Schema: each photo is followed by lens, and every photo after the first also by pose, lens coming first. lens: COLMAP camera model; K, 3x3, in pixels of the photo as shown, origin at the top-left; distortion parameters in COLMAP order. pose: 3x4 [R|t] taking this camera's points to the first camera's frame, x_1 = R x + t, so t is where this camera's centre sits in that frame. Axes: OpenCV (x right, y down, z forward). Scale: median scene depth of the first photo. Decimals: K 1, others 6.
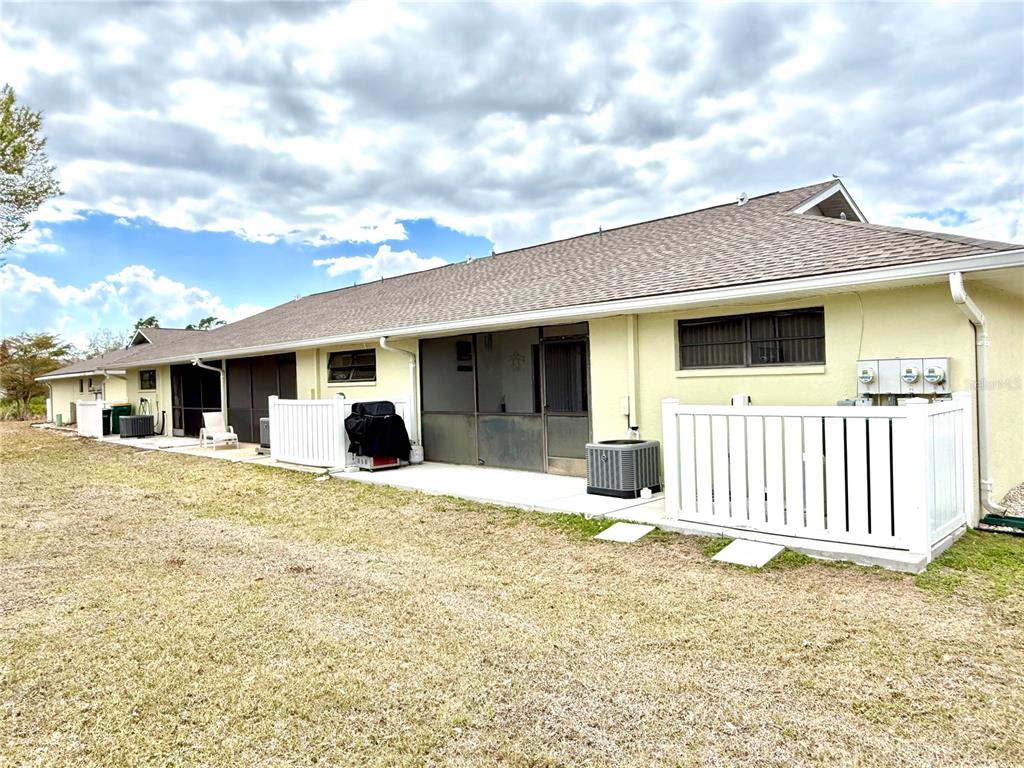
lens RADIAL K [[708.5, 0, 509.4], [0, 708.5, 383.2], [0, 0, 1]] dist [0.010141, 0.000725]
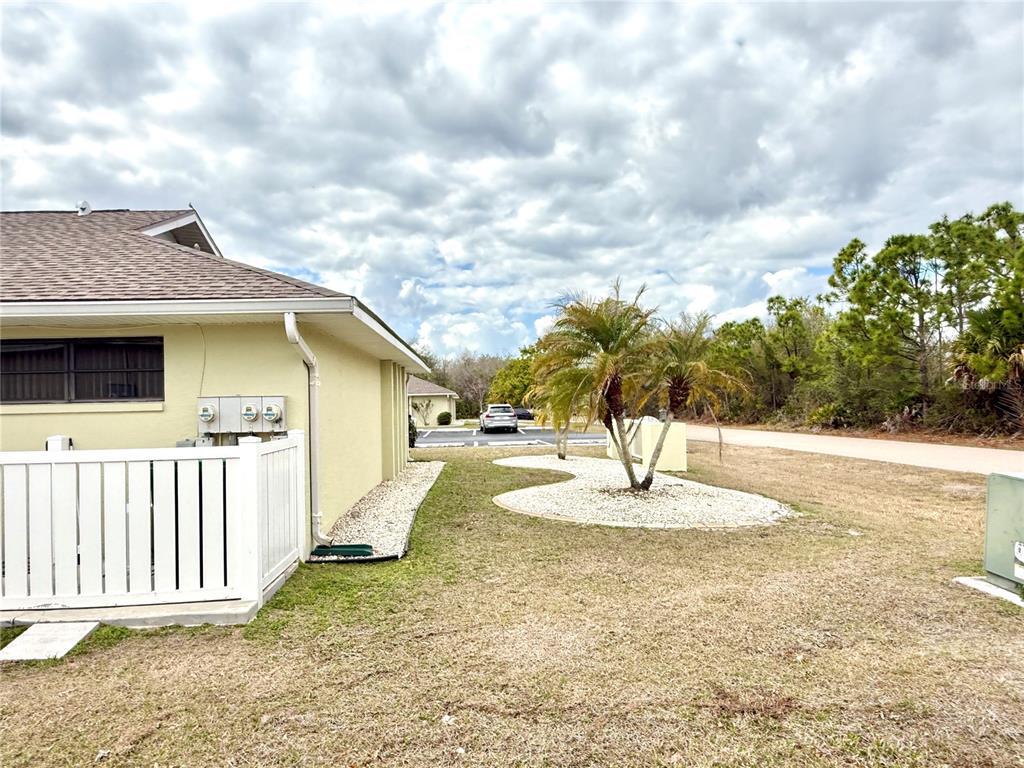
lens RADIAL K [[708.5, 0, 509.4], [0, 708.5, 383.2], [0, 0, 1]] dist [0.010141, 0.000725]
pose [[0.671196, 0.036275, 0.740392, 0.088486], [0.003874, 0.998617, -0.052438, -0.000069], [-0.741269, 0.038064, 0.670127, 0.089501]]
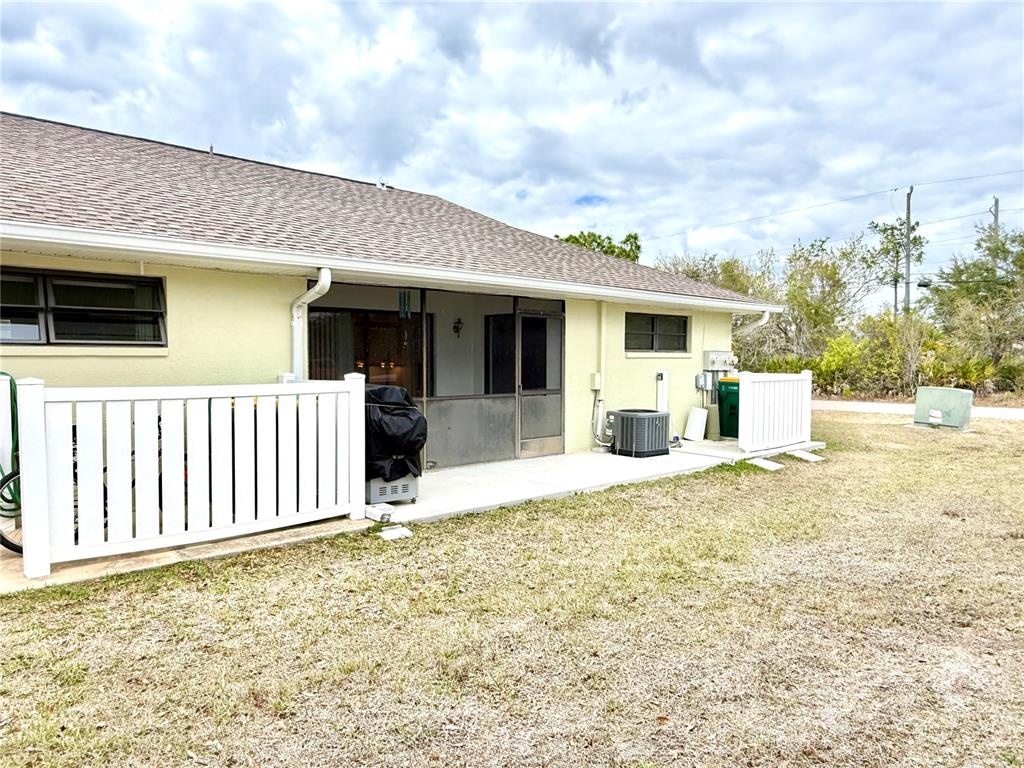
lens RADIAL K [[708.5, 0, 509.4], [0, 708.5, 383.2], [0, 0, 1]] dist [0.010141, 0.000725]
pose [[0.054276, -0.016037, 0.998397, -0.545578], [-0.007328, 0.999838, 0.016459, 0.009085], [-0.998499, -0.008209, 0.054149, 0.611637]]
